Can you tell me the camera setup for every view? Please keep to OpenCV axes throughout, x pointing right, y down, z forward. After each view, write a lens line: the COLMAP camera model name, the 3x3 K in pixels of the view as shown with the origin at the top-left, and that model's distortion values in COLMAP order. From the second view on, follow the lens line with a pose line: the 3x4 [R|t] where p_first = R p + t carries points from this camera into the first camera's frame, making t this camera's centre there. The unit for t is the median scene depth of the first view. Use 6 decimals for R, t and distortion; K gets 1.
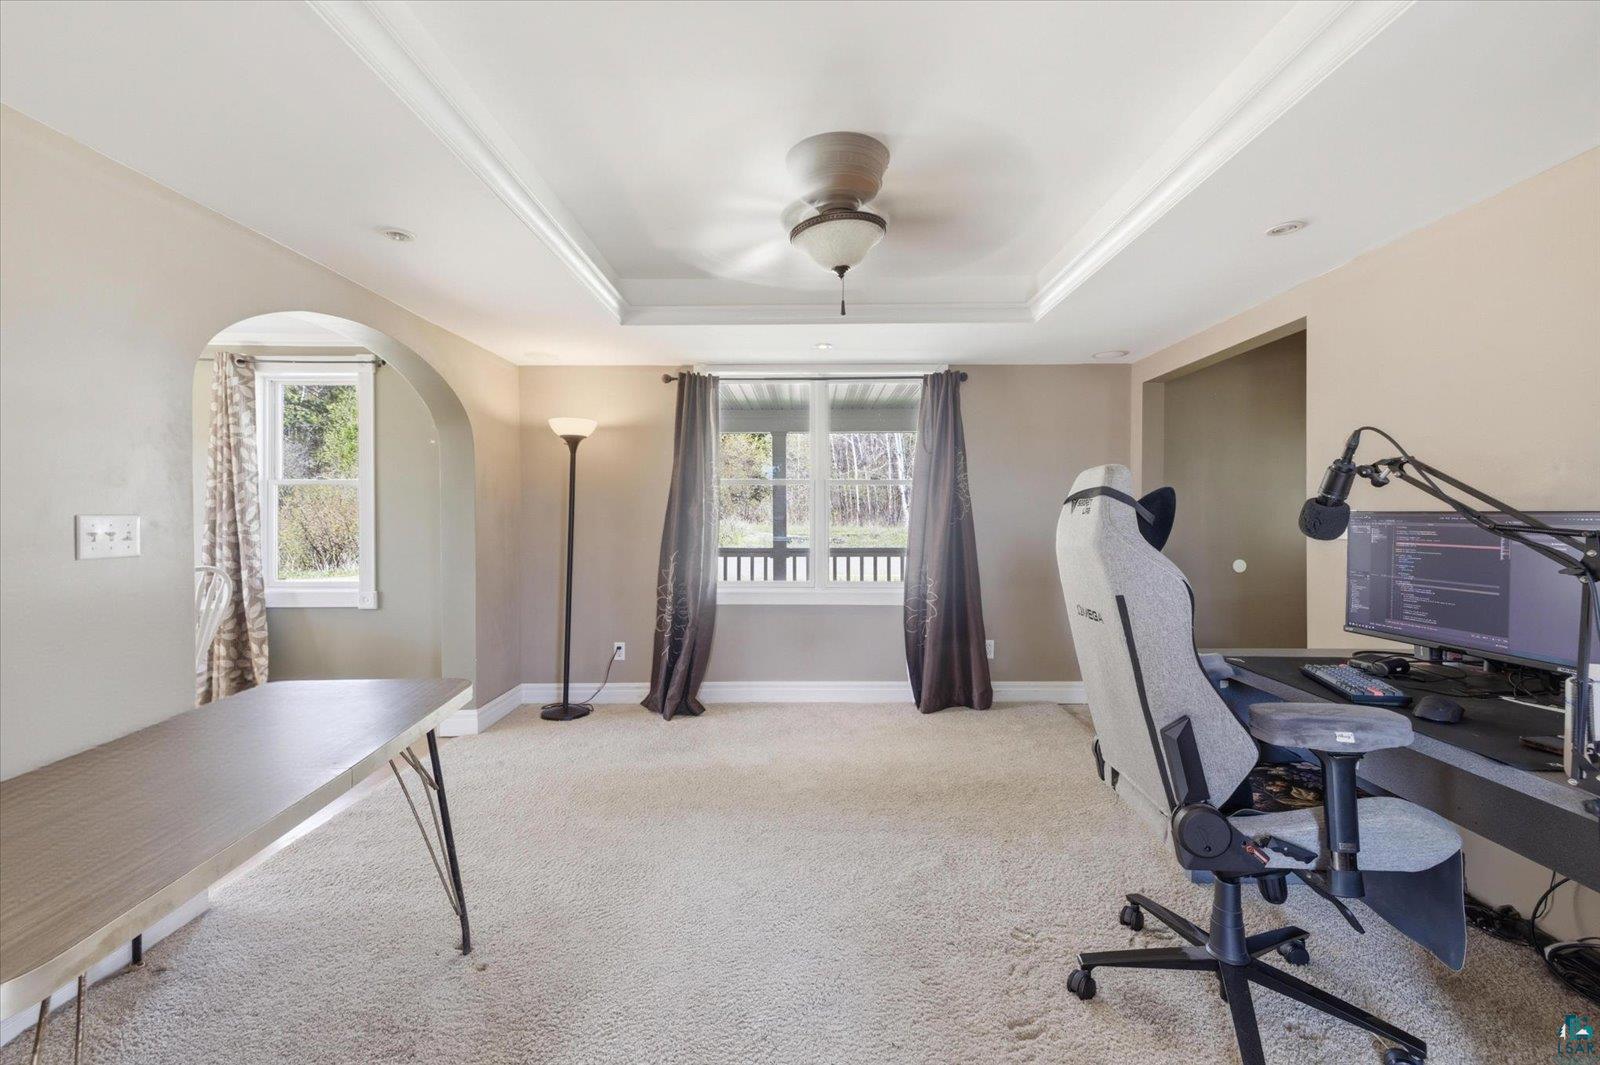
lens RADIAL K [[684.7, 0, 810.1], [0, 684.7, 518.6], [0, 0, 1]] dist [0.003192, -0.000242]
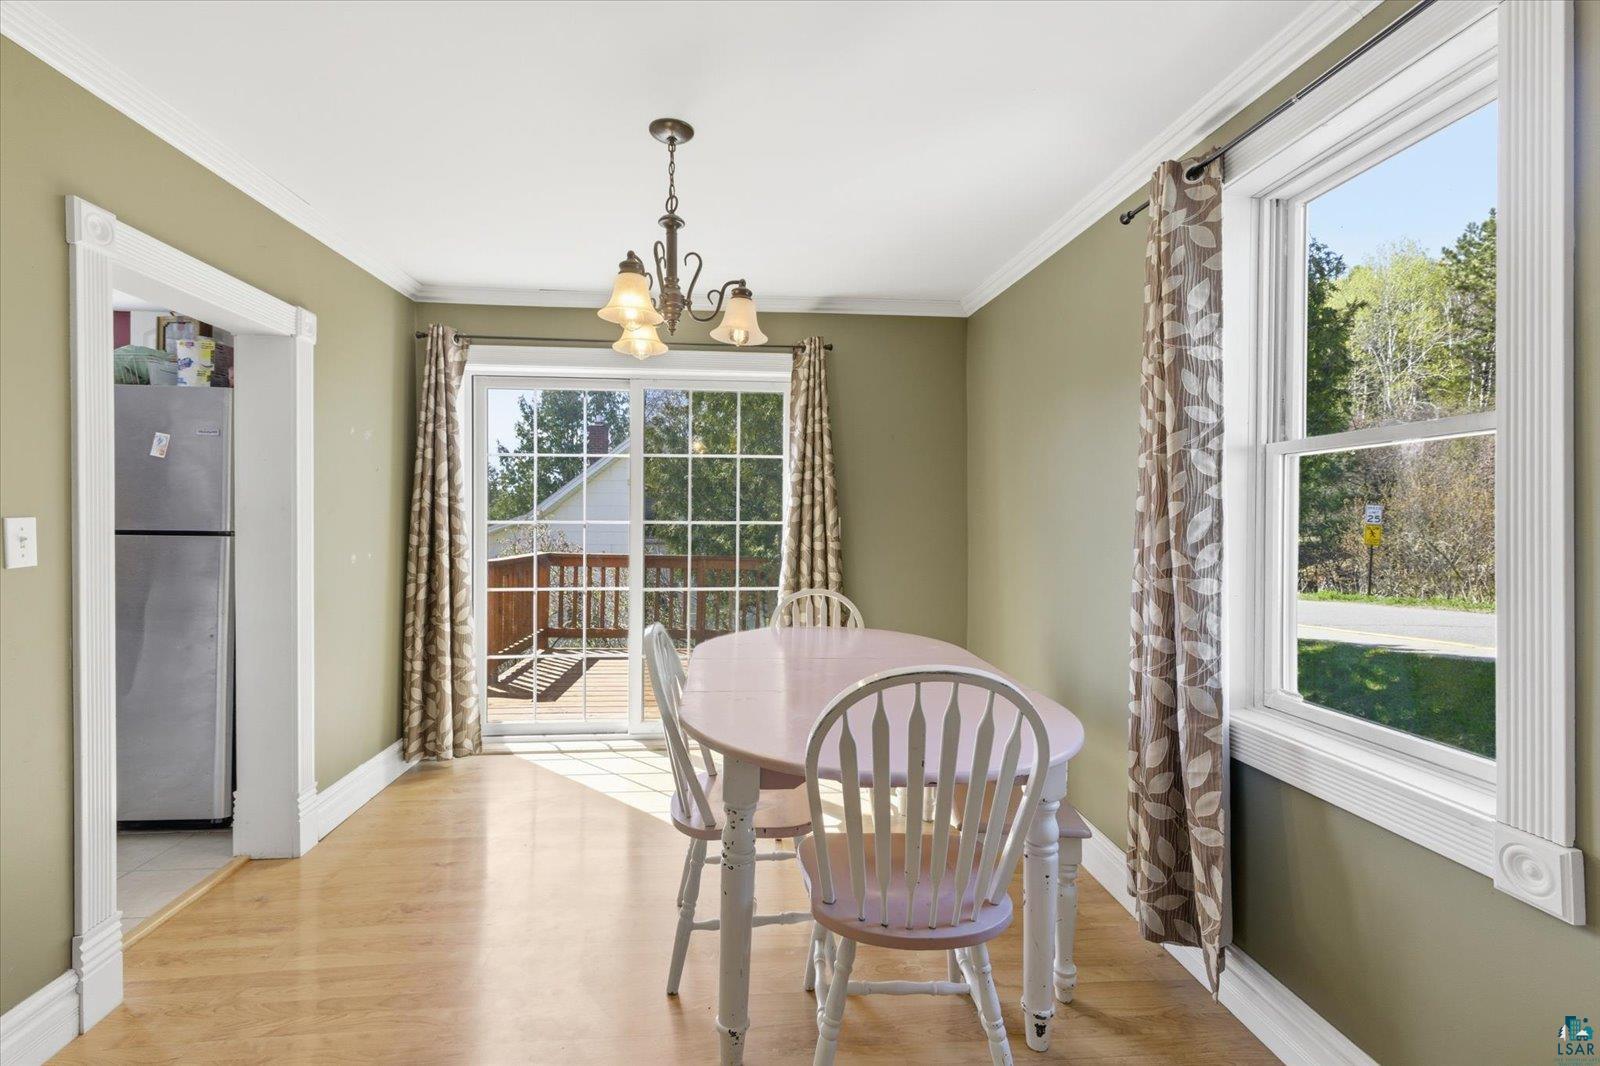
lens RADIAL K [[684.7, 0, 807.0], [0, 684.7, 523.4], [0, 0, 1]] dist [0.003192, -0.000242]
pose [[0.098565, -0.003762, -0.995124, -0.434524], [-0.010188, 0.999937, -0.004789, -0.004787], [0.995078, 0.010611, 0.098520, 0.730878]]
